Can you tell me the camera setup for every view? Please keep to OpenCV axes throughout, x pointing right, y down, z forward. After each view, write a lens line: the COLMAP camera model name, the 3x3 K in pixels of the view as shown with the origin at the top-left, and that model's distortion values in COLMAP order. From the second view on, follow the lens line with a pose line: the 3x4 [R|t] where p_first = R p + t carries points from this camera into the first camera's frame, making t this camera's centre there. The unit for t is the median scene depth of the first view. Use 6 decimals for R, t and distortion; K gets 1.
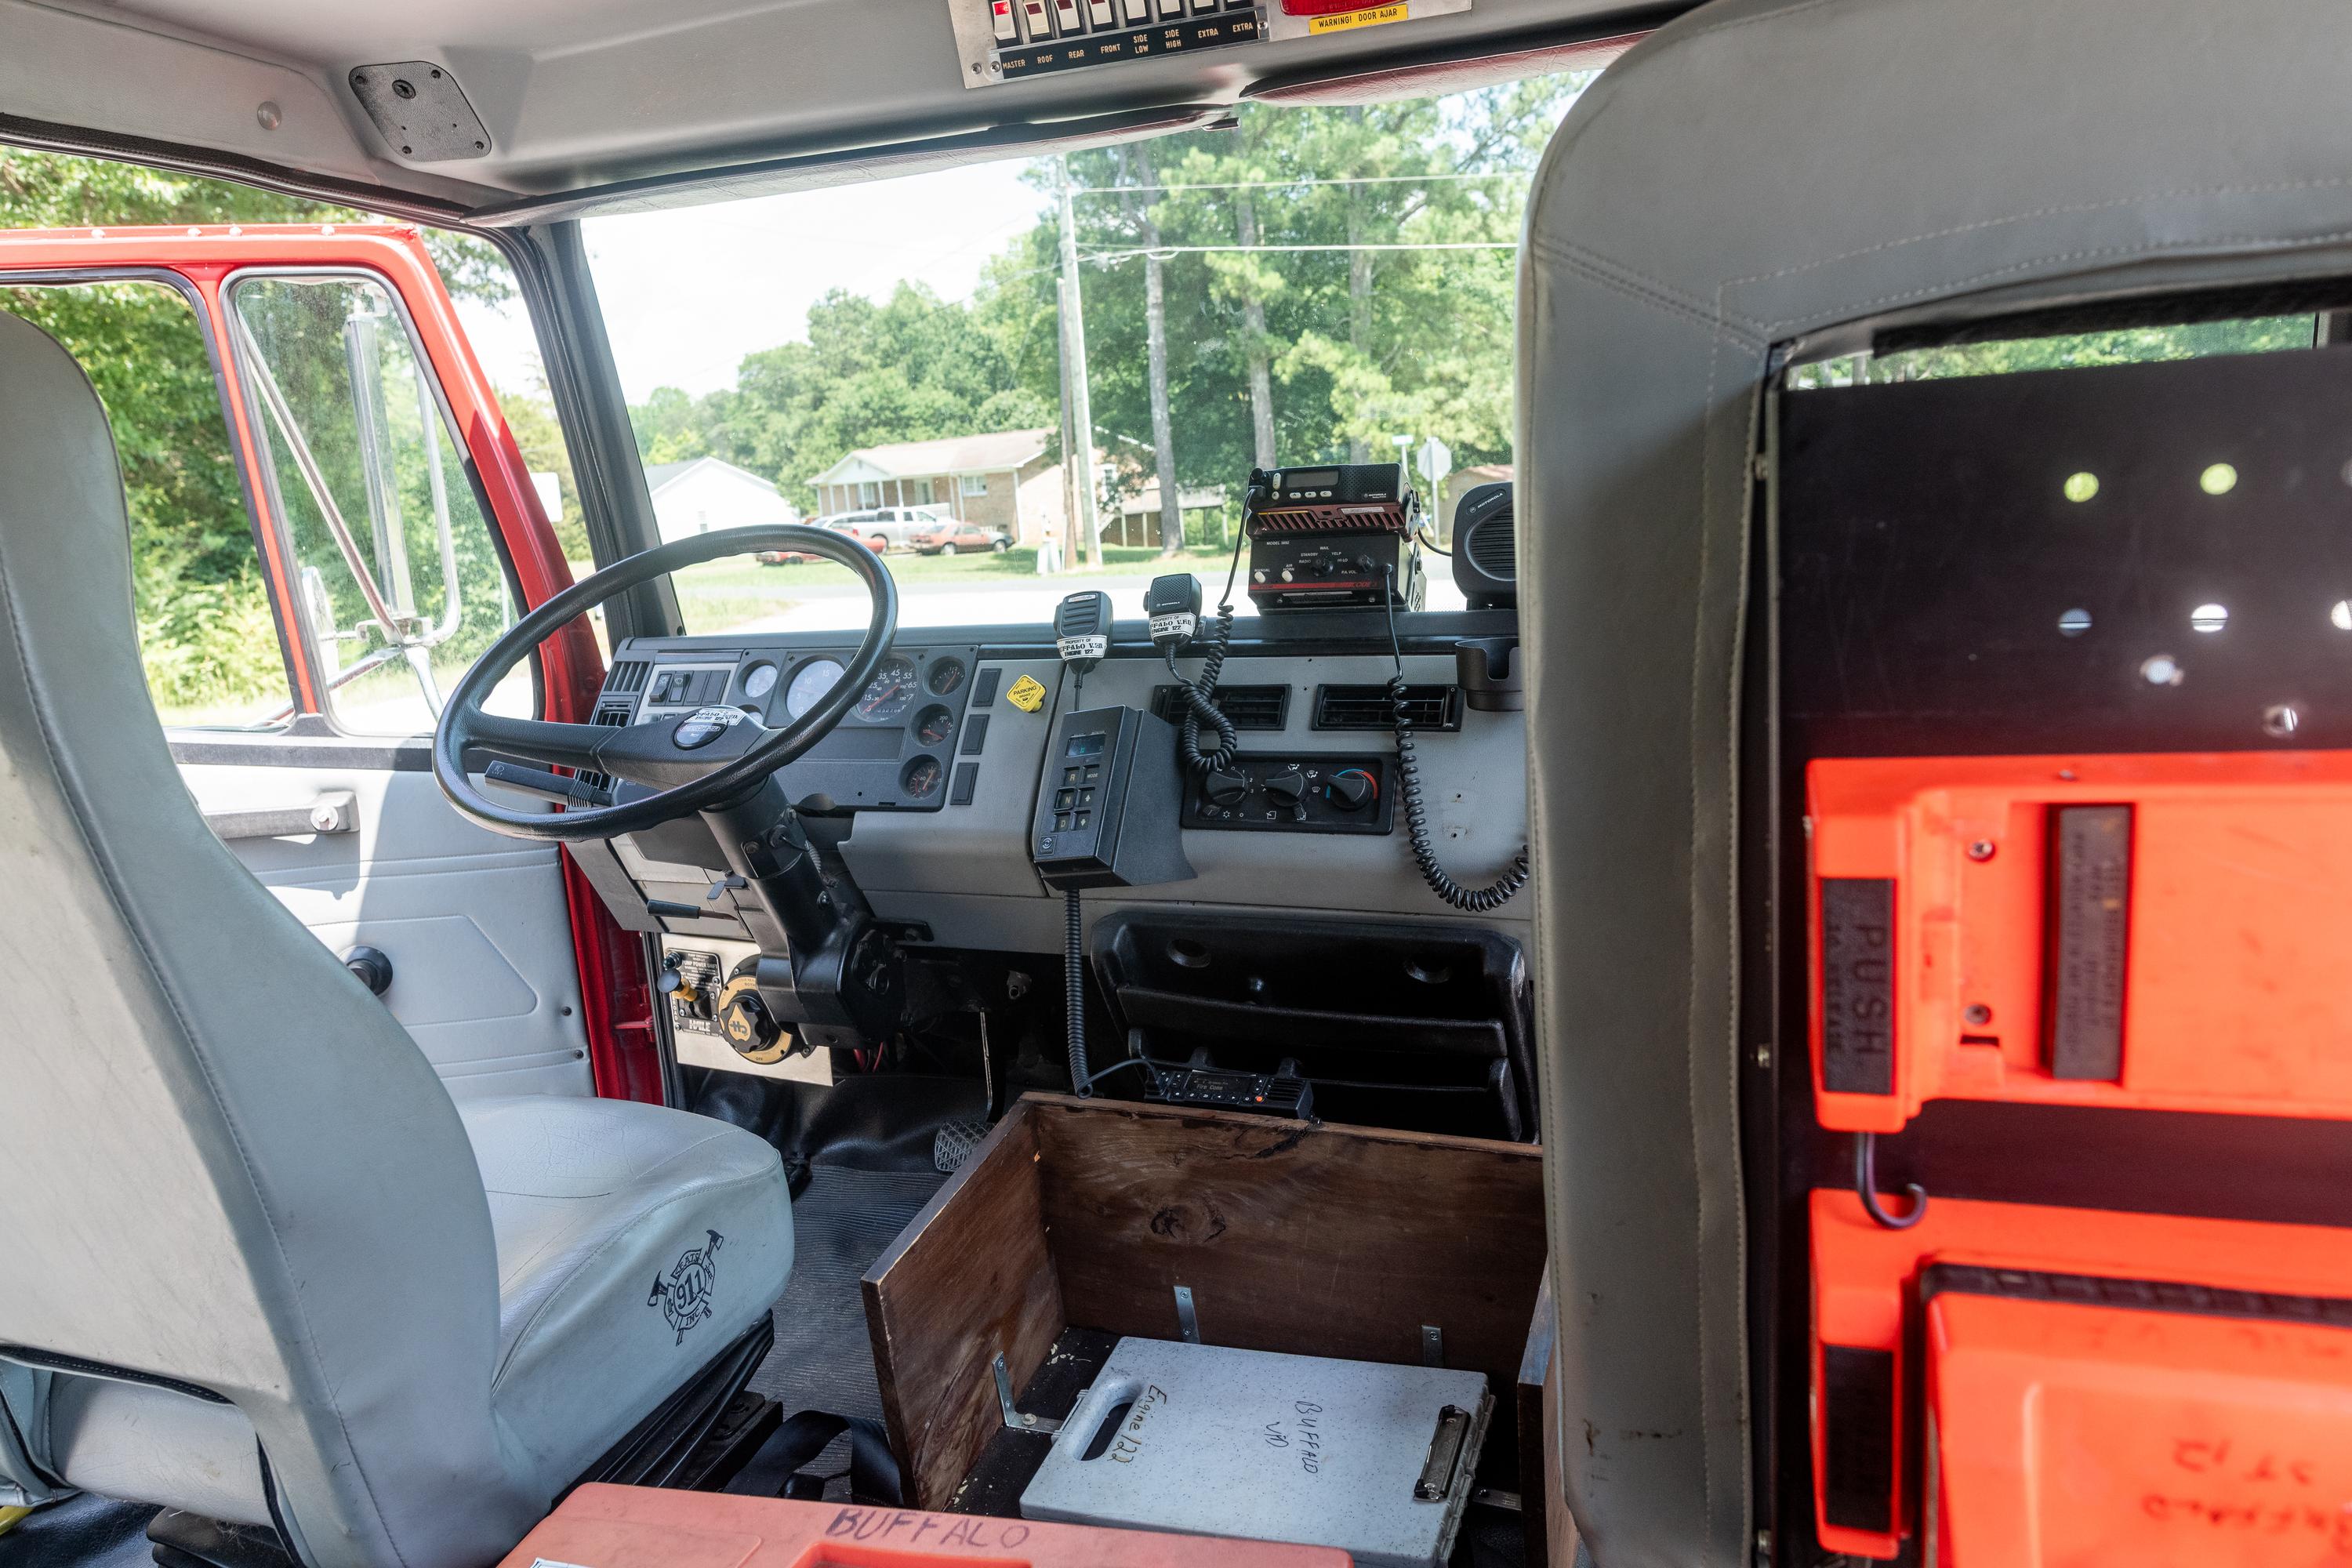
lens RADIAL K [[1600.0, 0, 1176.7], [0, 1600.0, 783.7], [0, 0, 1]] dist [0.002255, -0.003925]
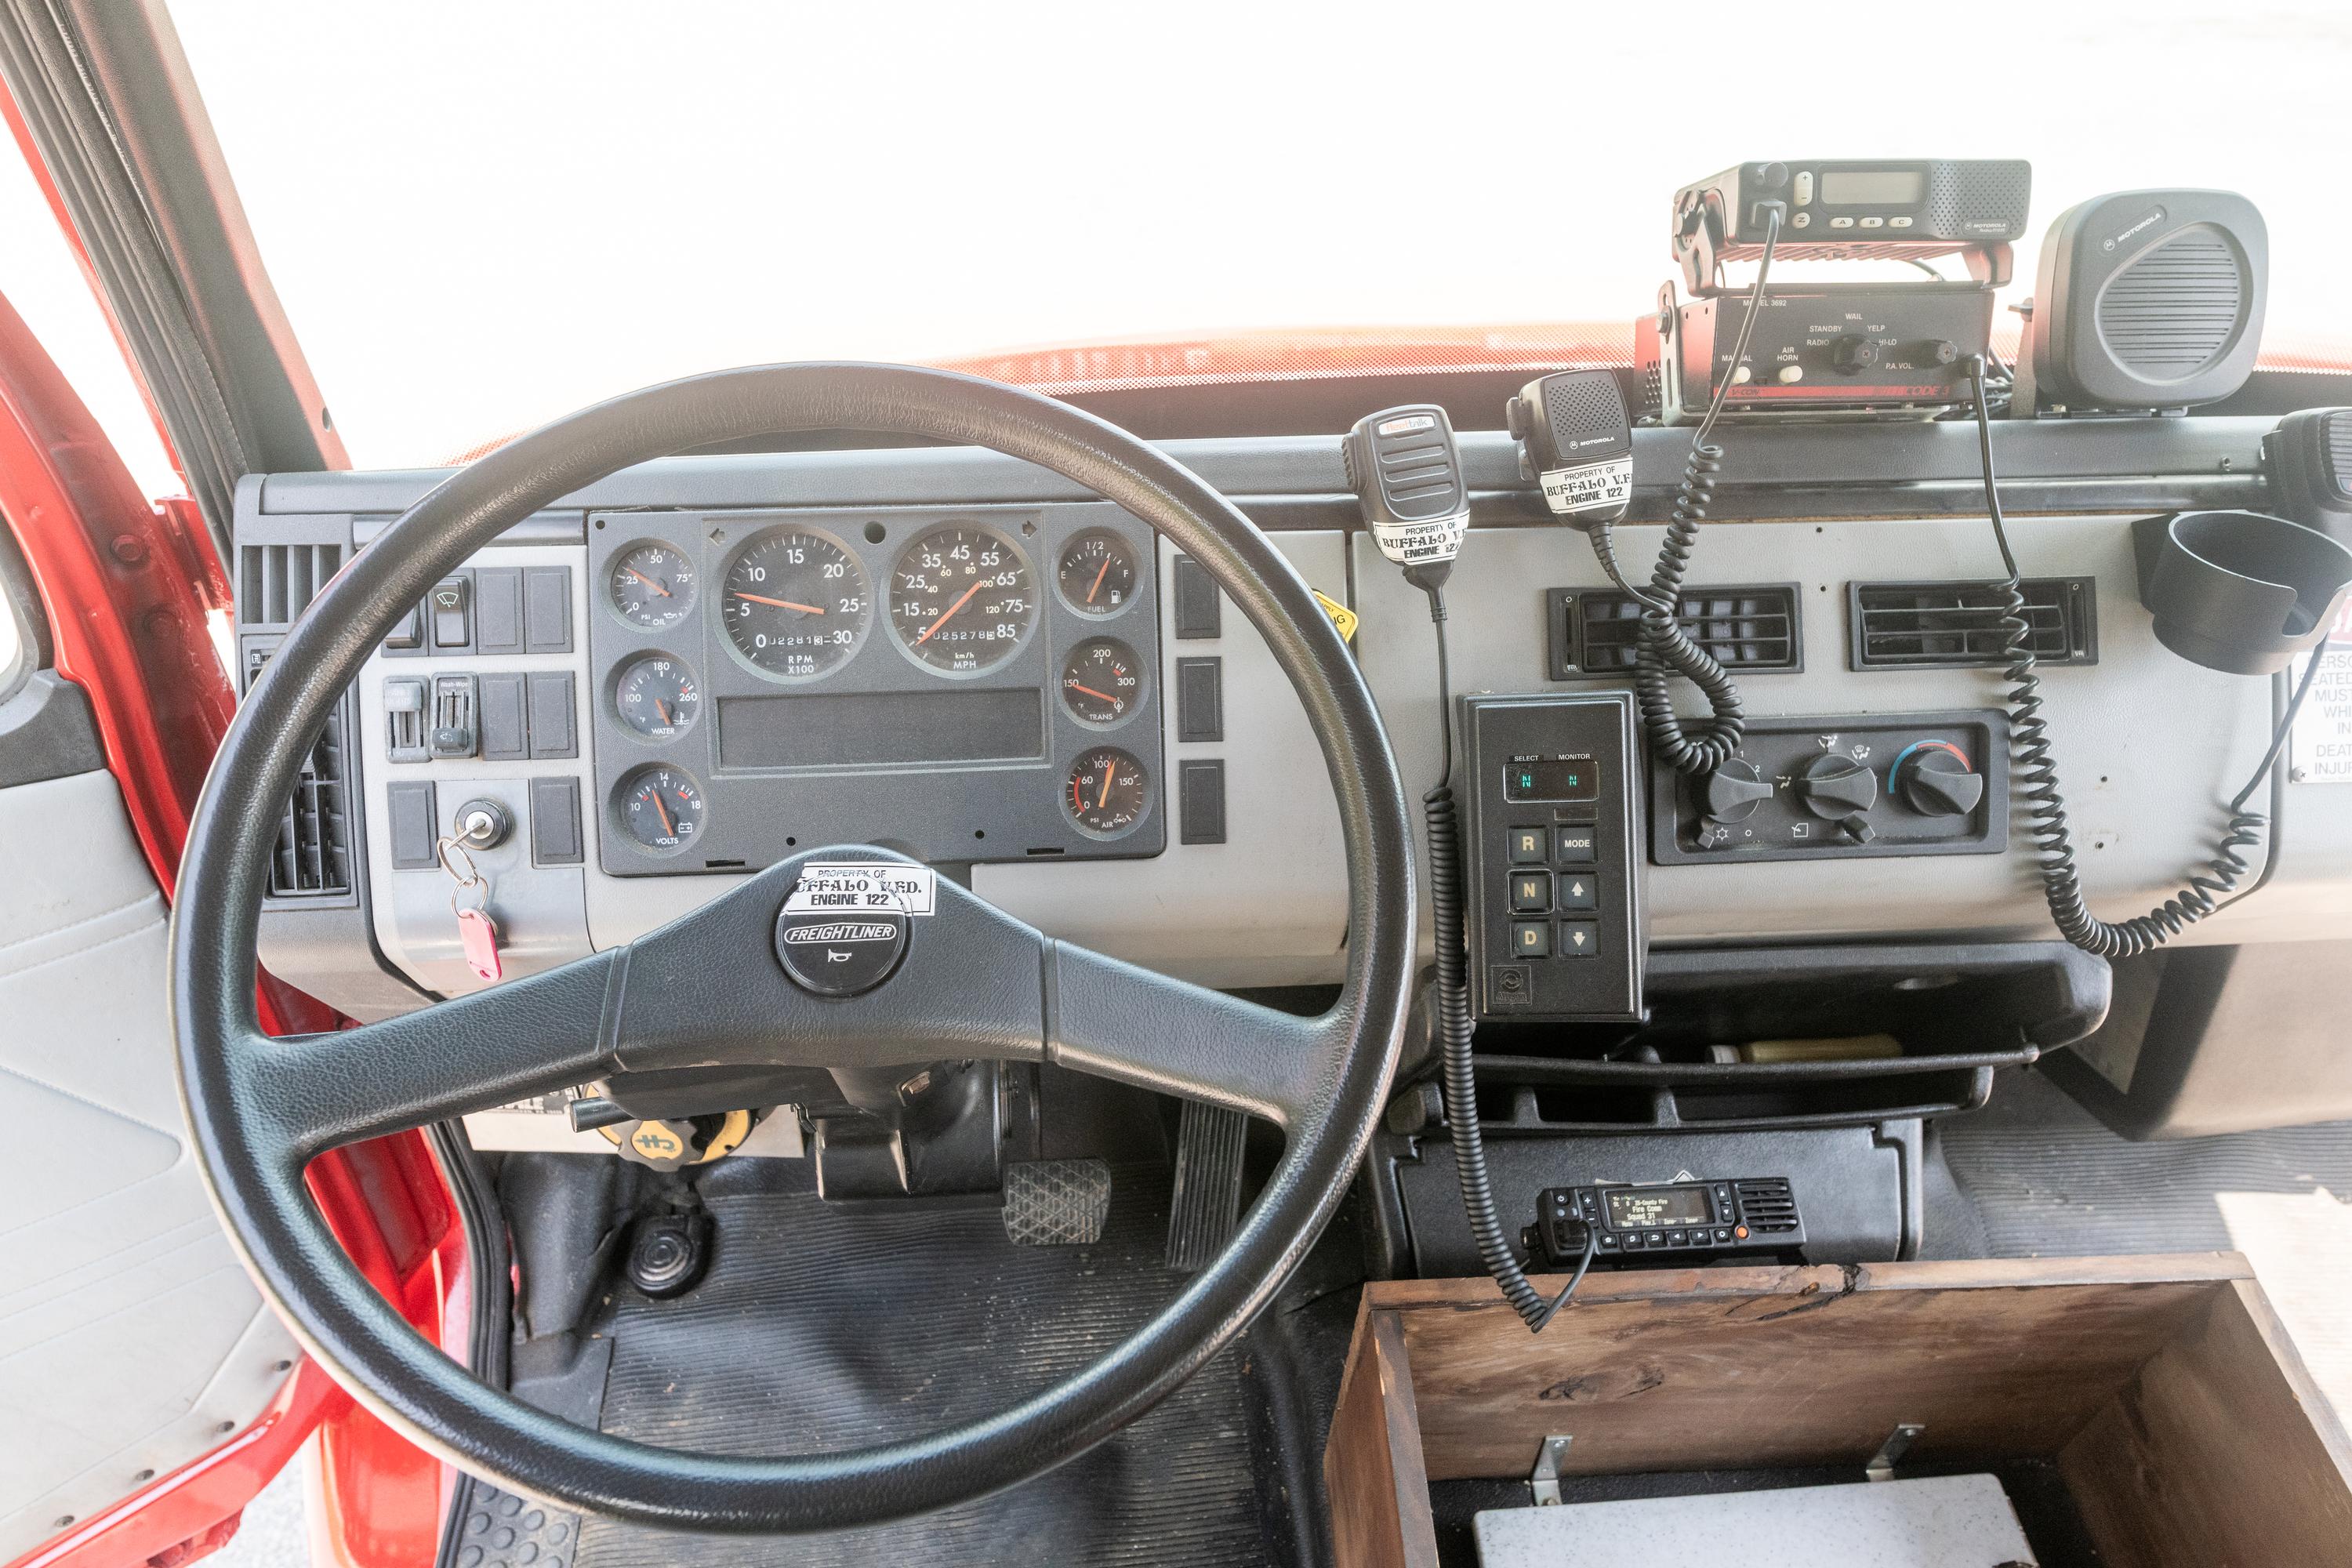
lens RADIAL K [[1600.0, 0, 1178.0], [0, 1600.0, 779.1], [0, 0, 1]] dist [0.002255, -0.003925]
pose [[0.905691, -0.189065, 0.379445, -0.317938], [0.014799, 0.908601, 0.417403, -0.212906], [-0.423681, -0.372423, 0.825709, 0.536625]]
